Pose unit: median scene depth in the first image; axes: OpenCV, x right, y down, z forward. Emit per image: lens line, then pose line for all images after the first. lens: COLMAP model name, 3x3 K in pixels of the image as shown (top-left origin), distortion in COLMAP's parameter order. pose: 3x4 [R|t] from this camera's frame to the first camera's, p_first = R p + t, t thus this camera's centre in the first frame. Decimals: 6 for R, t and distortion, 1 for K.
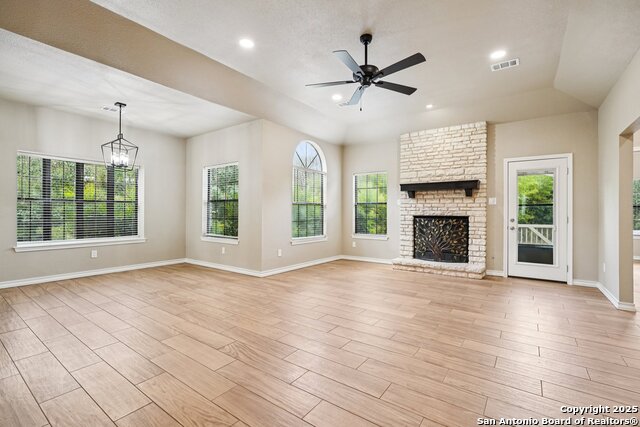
lens RADIAL K [[291.5, 0, 320.1], [0, 291.5, 209.2], [0, 0, 1]] dist [-0.013274, 0.005304]
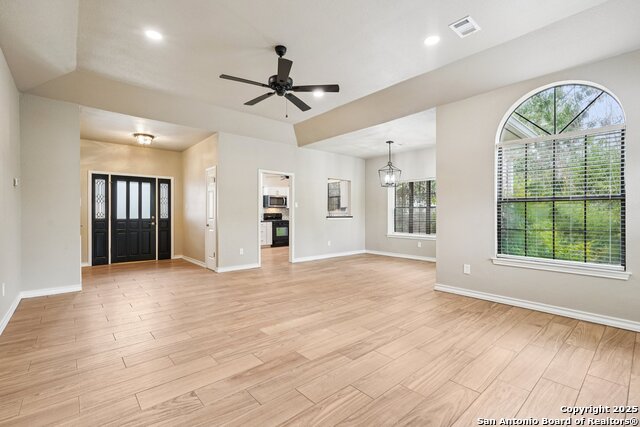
lens RADIAL K [[291.5, 0, 323.5], [0, 291.5, 212.6], [0, 0, 1]] dist [-0.013274, 0.005304]
pose [[-0.210450, -0.010145, -0.977552, 0.690937], [0.007711, 0.999898, -0.012037, 0.010459], [0.977574, -0.010071, -0.210350, 0.820873]]
